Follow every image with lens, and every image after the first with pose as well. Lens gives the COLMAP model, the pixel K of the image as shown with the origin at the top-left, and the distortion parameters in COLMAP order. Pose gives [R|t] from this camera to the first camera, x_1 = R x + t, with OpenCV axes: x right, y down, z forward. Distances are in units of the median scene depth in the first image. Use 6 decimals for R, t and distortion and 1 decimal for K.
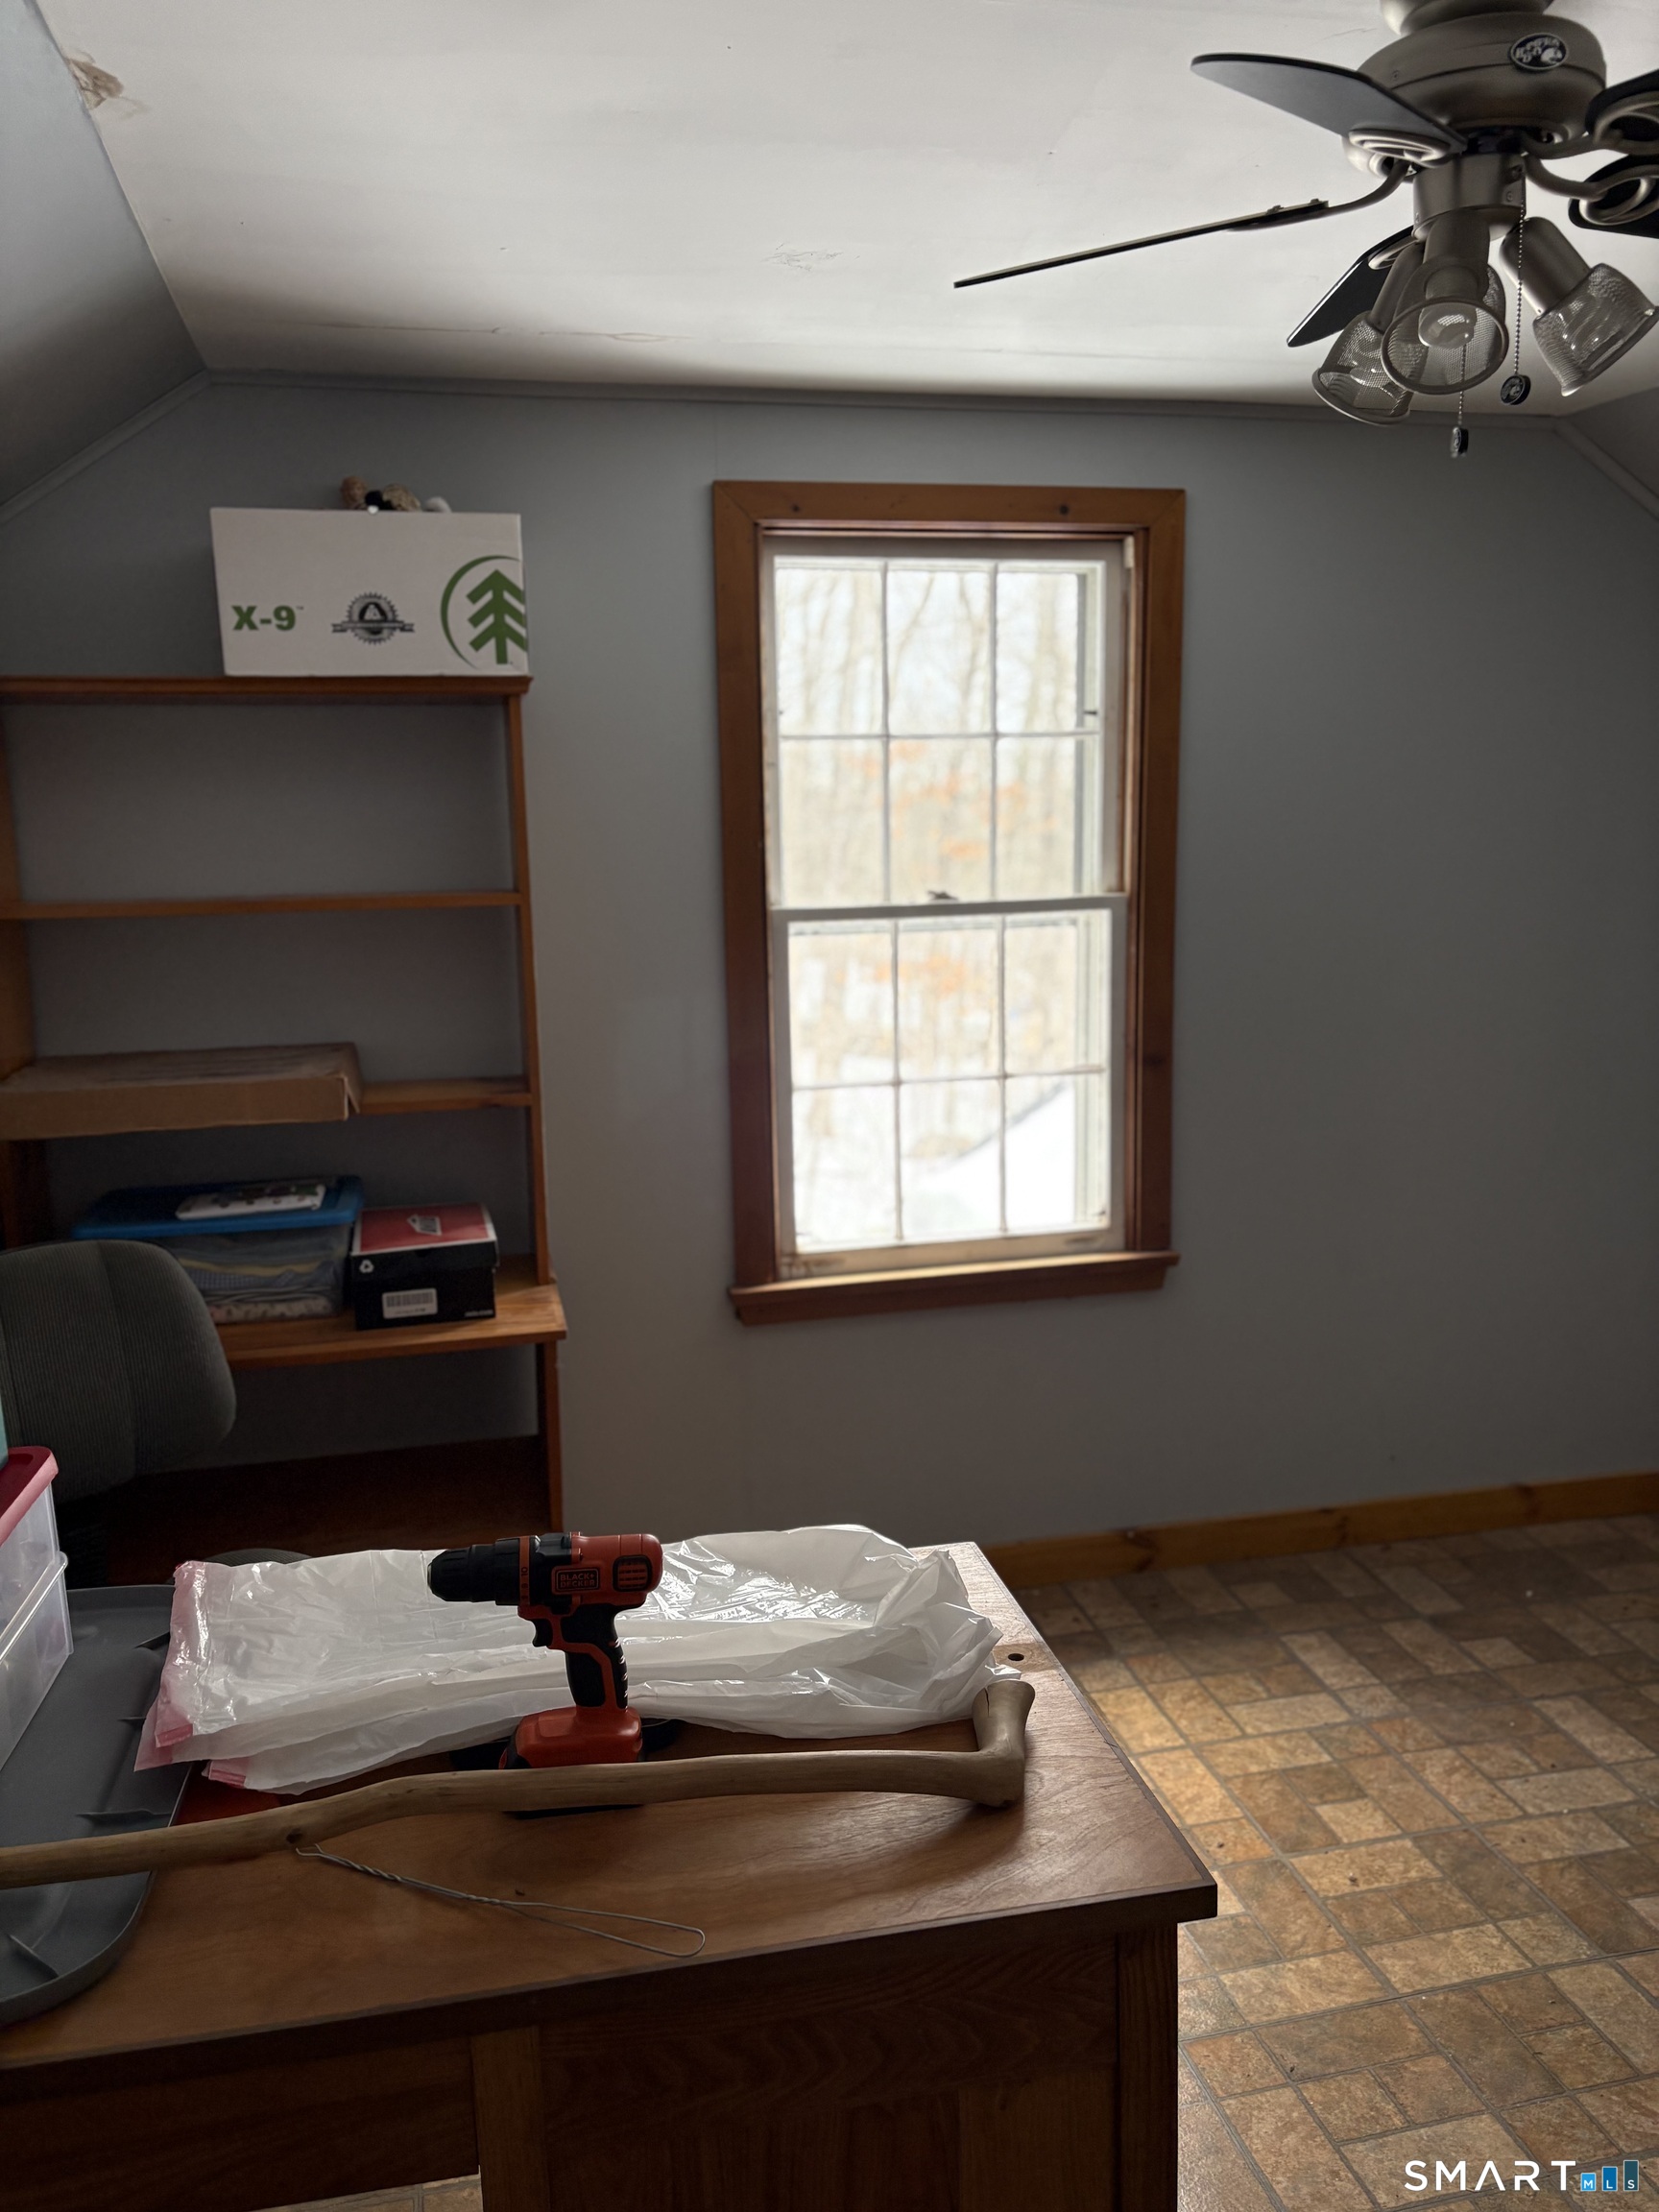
lens RADIAL K [[1681.7, 0, 822.7], [0, 1681.7, 1122.4], [0, 0, 1]] dist [0.059135, -0.058877]
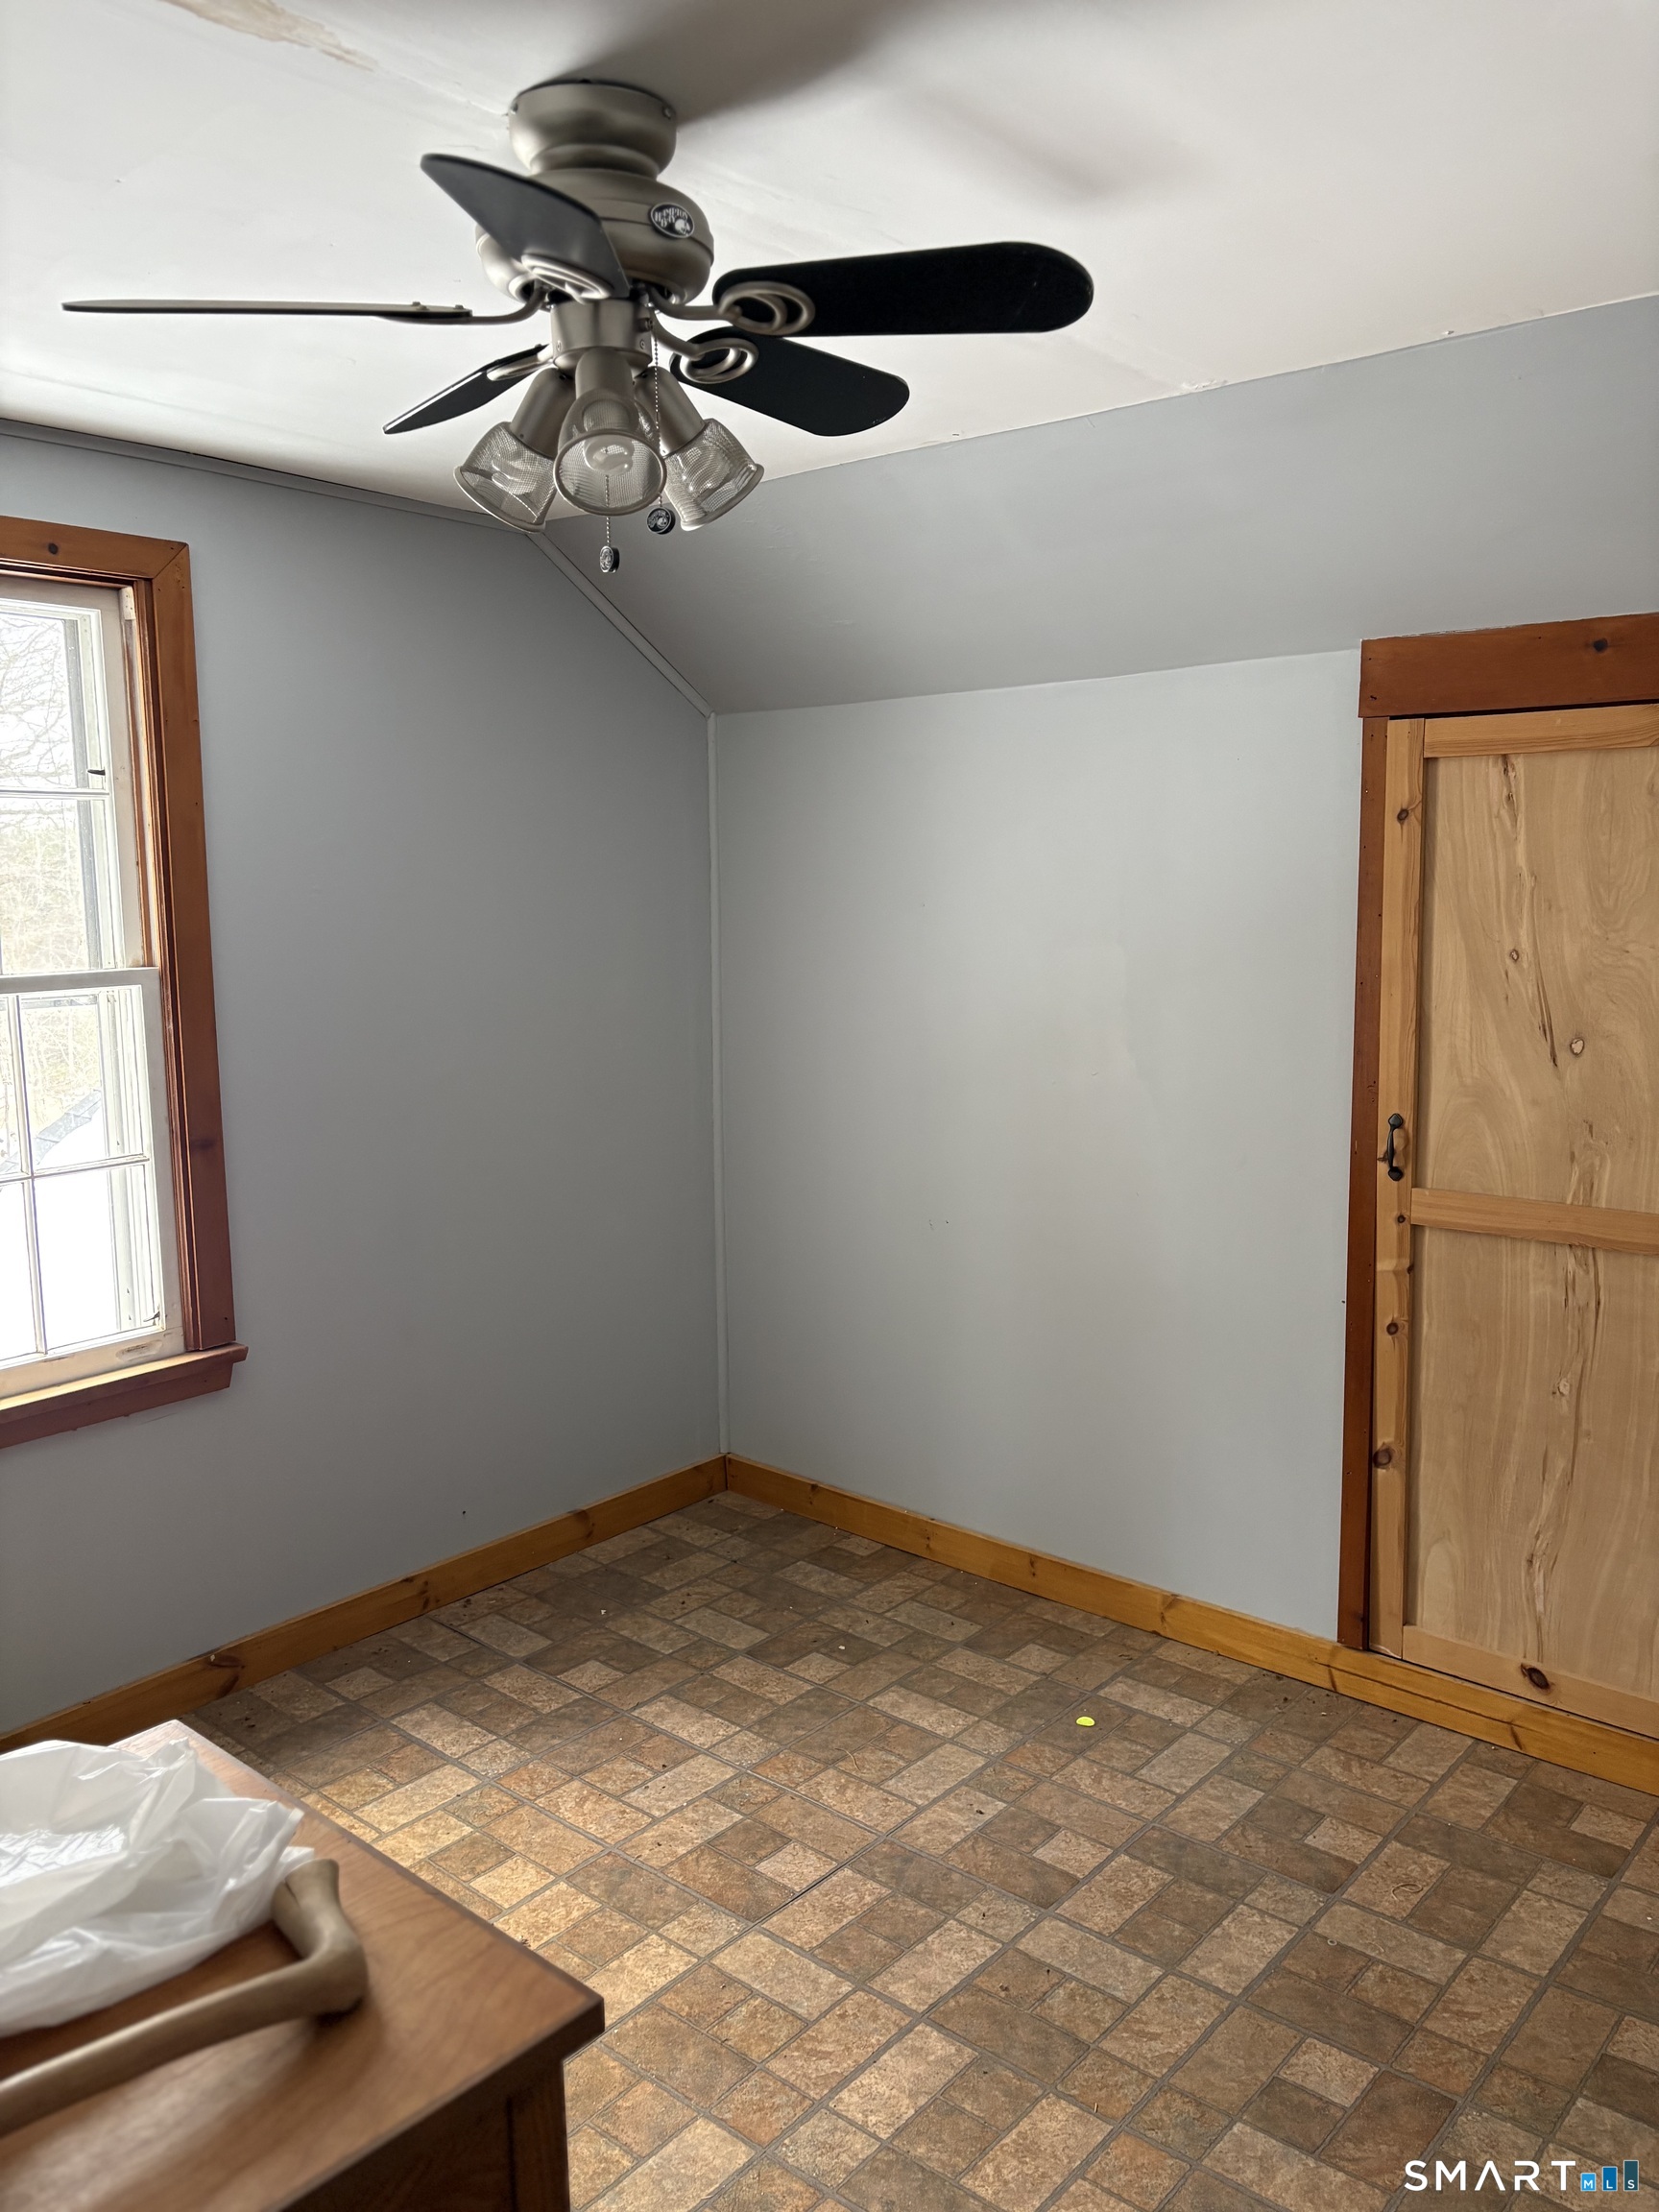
lens RADIAL K [[1681.7, 0, 835.8], [0, 1681.7, 1110.4], [0, 0, 1]] dist [0.059135, -0.058877]
pose [[0.803372, -0.072718, 0.591021, -0.094456], [0.095368, 0.995416, -0.007160, -0.019539], [-0.587791, 0.062117, 0.806625, 0.045157]]
